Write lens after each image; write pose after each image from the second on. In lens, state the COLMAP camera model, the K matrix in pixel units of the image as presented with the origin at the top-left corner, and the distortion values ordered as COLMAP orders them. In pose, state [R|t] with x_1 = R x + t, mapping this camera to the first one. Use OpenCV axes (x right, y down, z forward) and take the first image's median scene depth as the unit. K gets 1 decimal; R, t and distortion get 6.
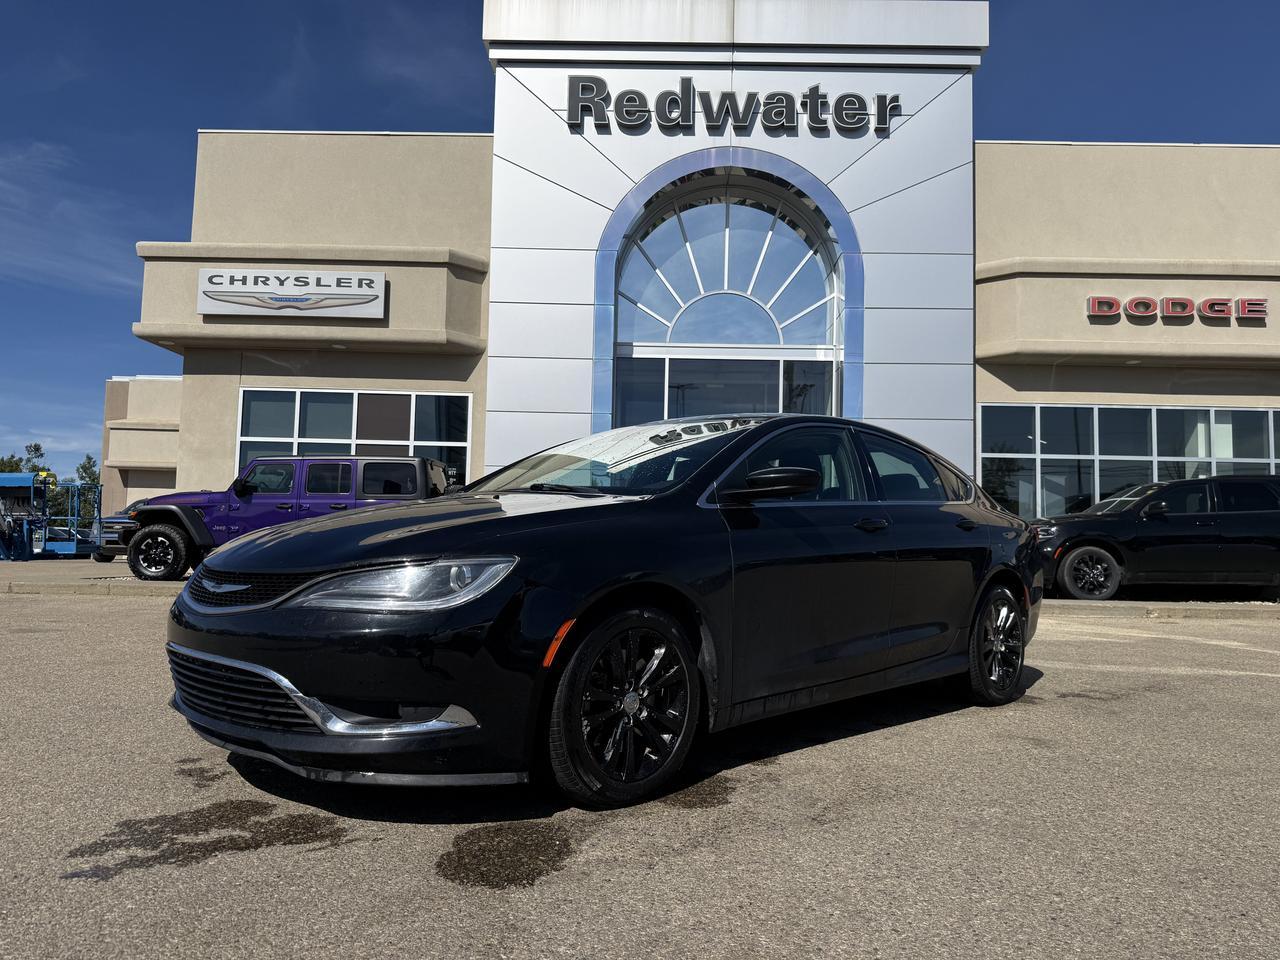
lens RADIAL K [[899.8, 0, 639.0], [0, 899.8, 485.3], [0, 0, 1]] dist [0.025142, -0.034505]
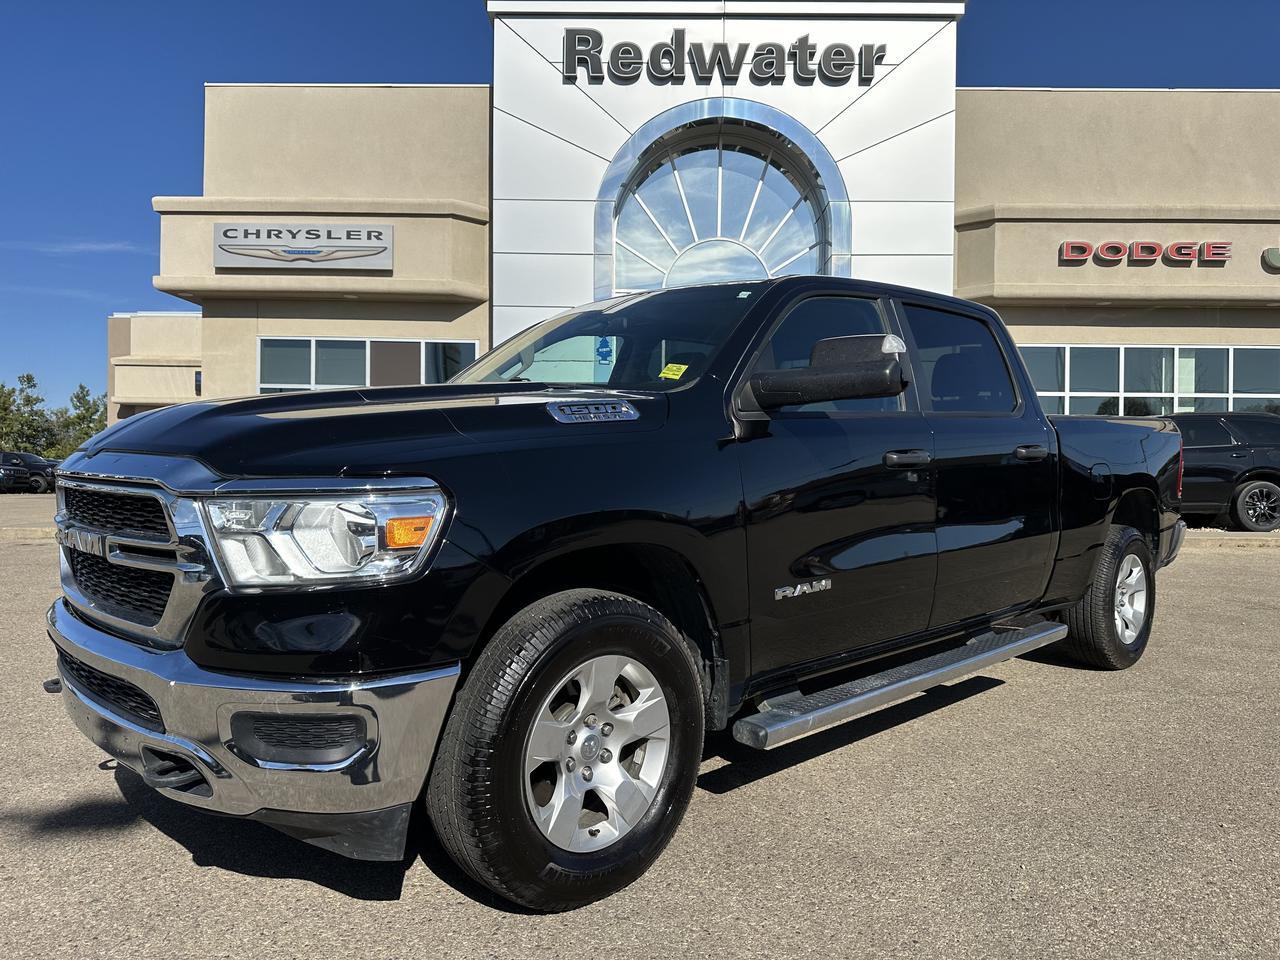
lens RADIAL K [[903.8, 0, 641.5], [0, 903.8, 476.7], [0, 0, 1]] dist [0.017007, -0.026425]
pose [[0.999882, -0.012973, 0.008194, -0.006155], [0.012286, 0.996798, 0.079012, -0.024452], [-0.009193, -0.078902, 0.996840, -0.069566]]
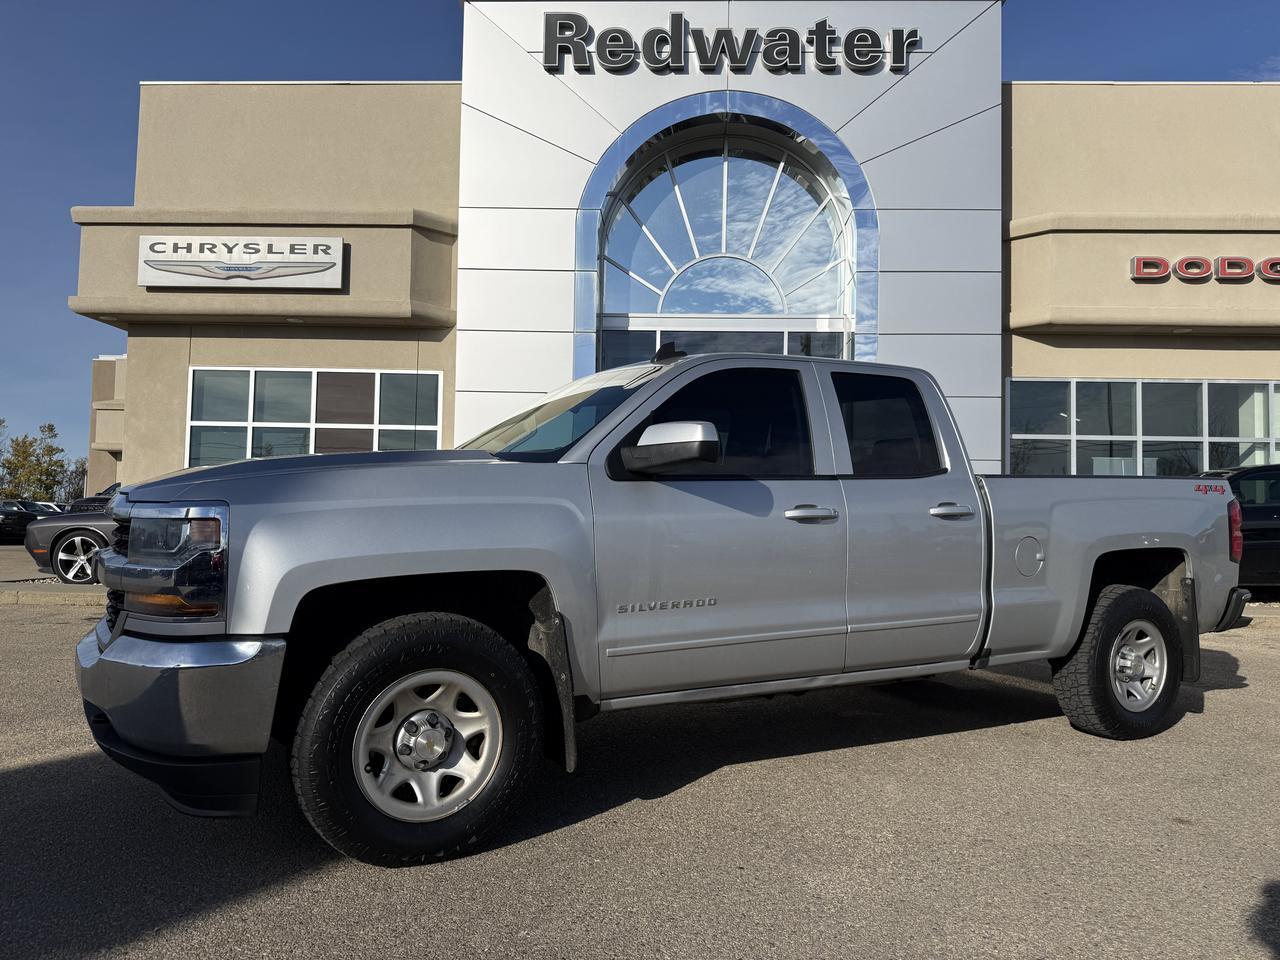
lens RADIAL K [[899.8, 0, 642.1], [0, 899.8, 485.2], [0, 0, 1]] dist [0.025142, -0.034505]
pose [[0.999798, -0.004968, -0.019496, 0.032888], [0.005499, 0.999614, 0.027243, -0.011653], [0.019353, -0.027345, 0.999439, 0.098827]]
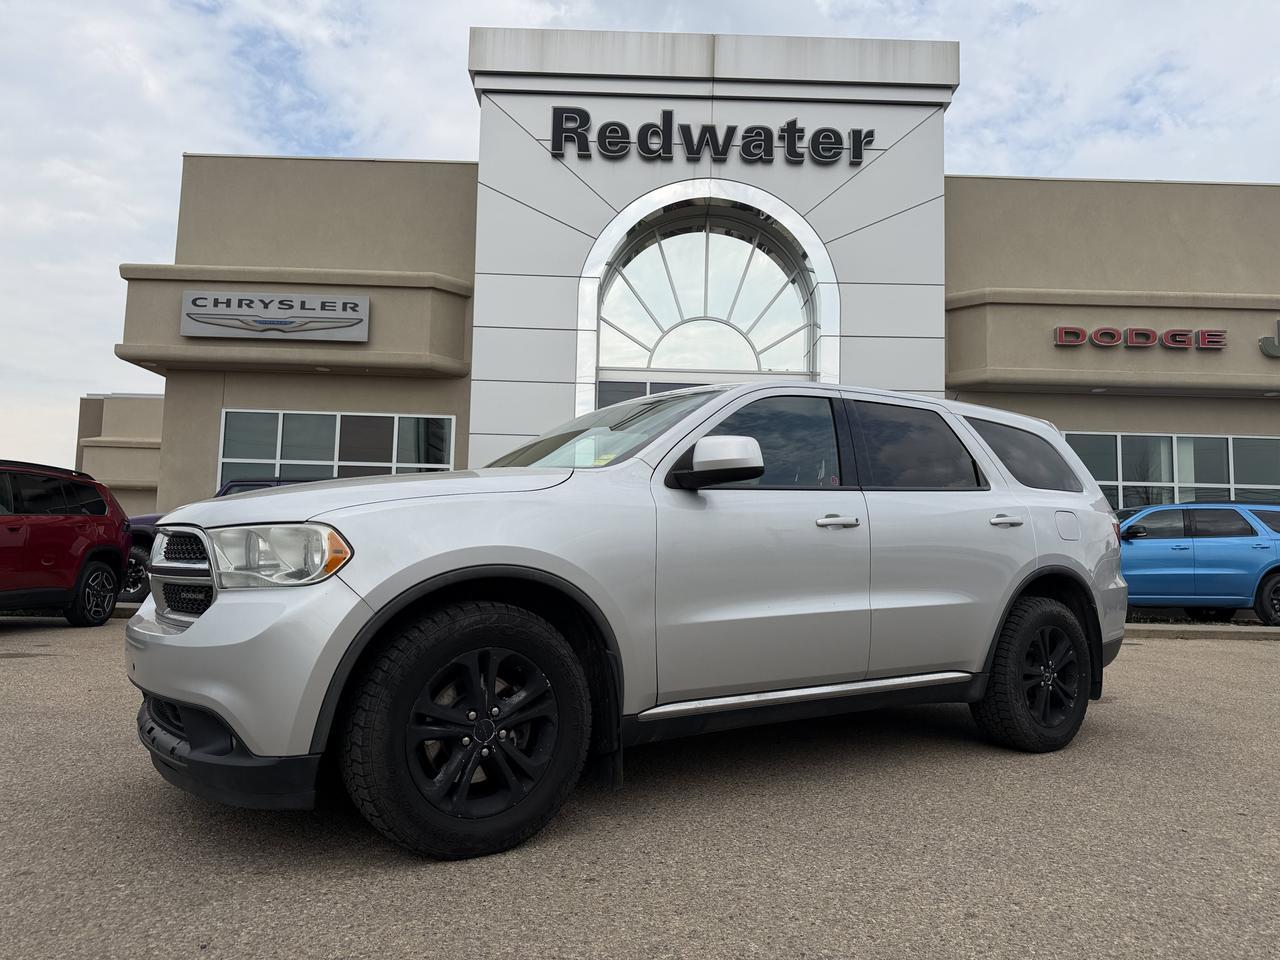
lens RADIAL K [[899.8, 0, 642.5], [0, 899.8, 487.2], [0, 0, 1]] dist [0.025142, -0.034505]
pose [[0.999574, 0.003623, 0.028975, -0.004287], [-0.003115, 0.999841, -0.017548, -0.005490], [-0.029034, 0.017451, 0.999426, -0.015480]]
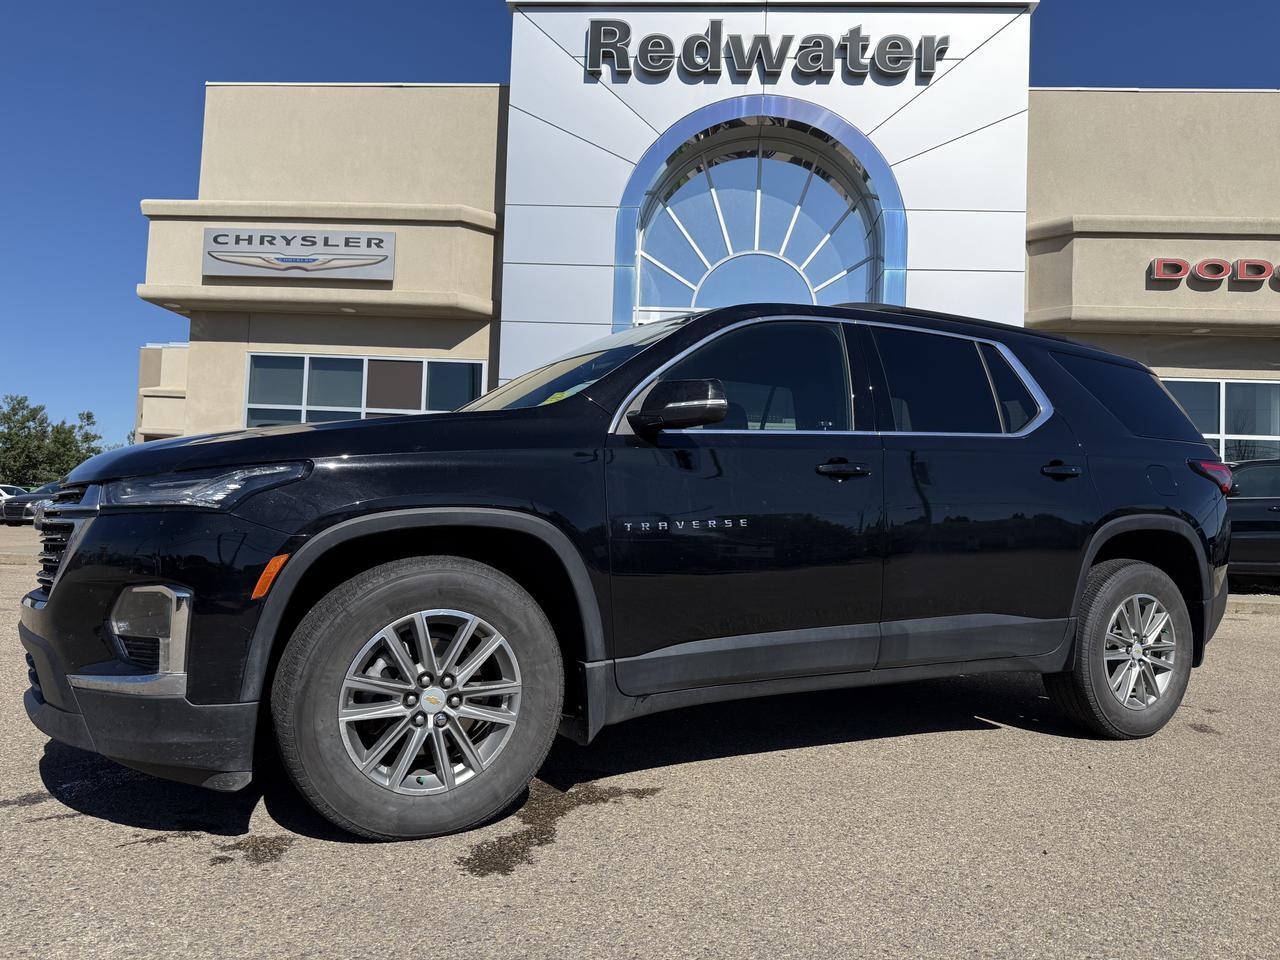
lens RADIAL K [[899.8, 0, 642.3], [0, 899.8, 484.8], [0, 0, 1]] dist [0.025142, -0.034505]
pose [[0.998902, 0.013100, -0.044983, 0.024439], [-0.011809, 0.999514, 0.028842, -0.000079], [0.045339, -0.028279, 0.998571, 0.056238]]
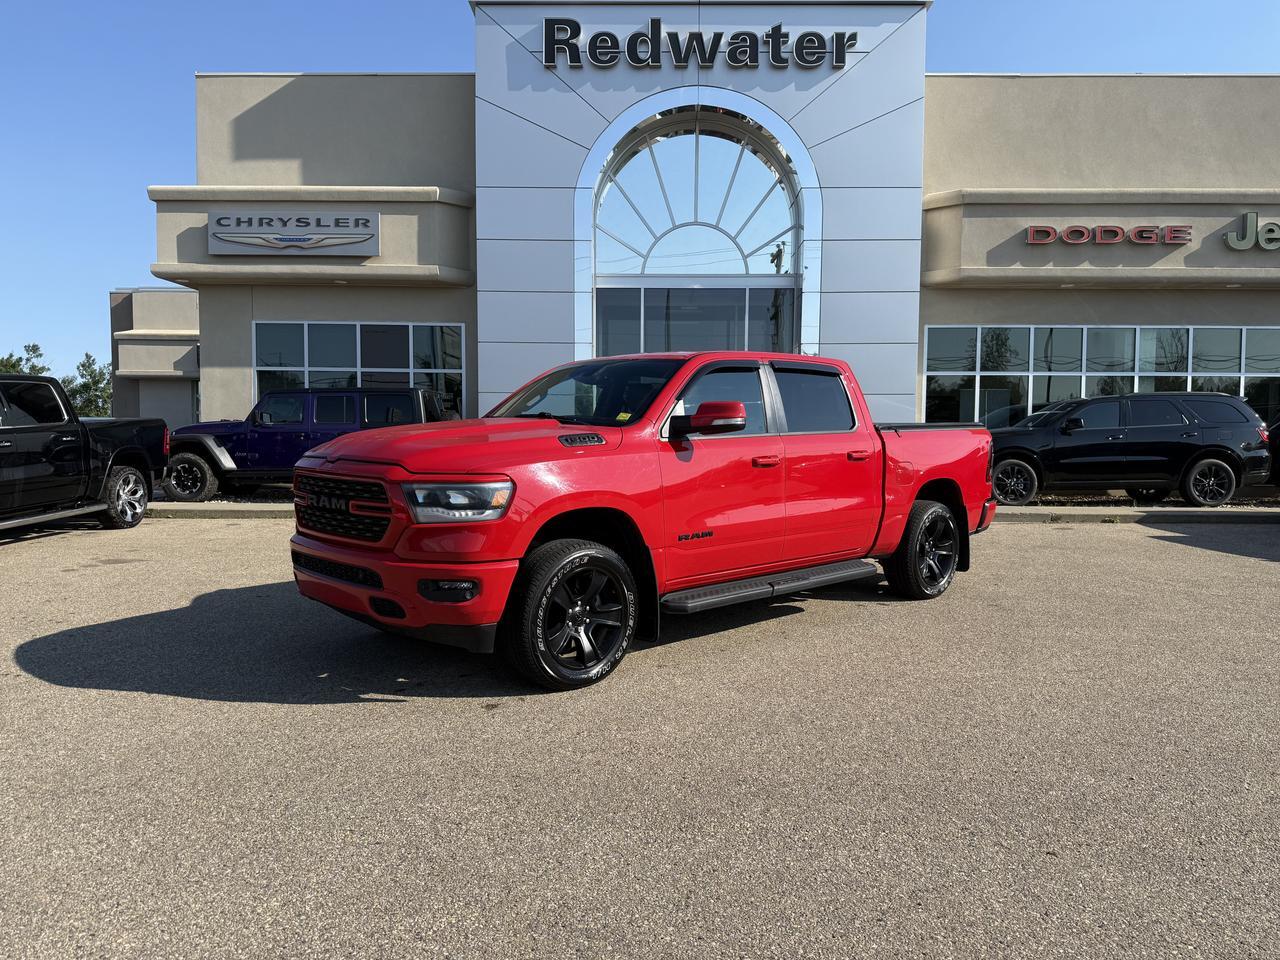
lens RADIAL K [[899.8, 0, 641.8], [0, 899.8, 480.8], [0, 0, 1]] dist [0.025142, -0.034505]
pose [[0.999862, -0.016532, 0.001433, 0.025685], [0.016230, 0.992267, 0.123055, -0.044793], [-0.003456, -0.123015, 0.992399, -0.113792]]
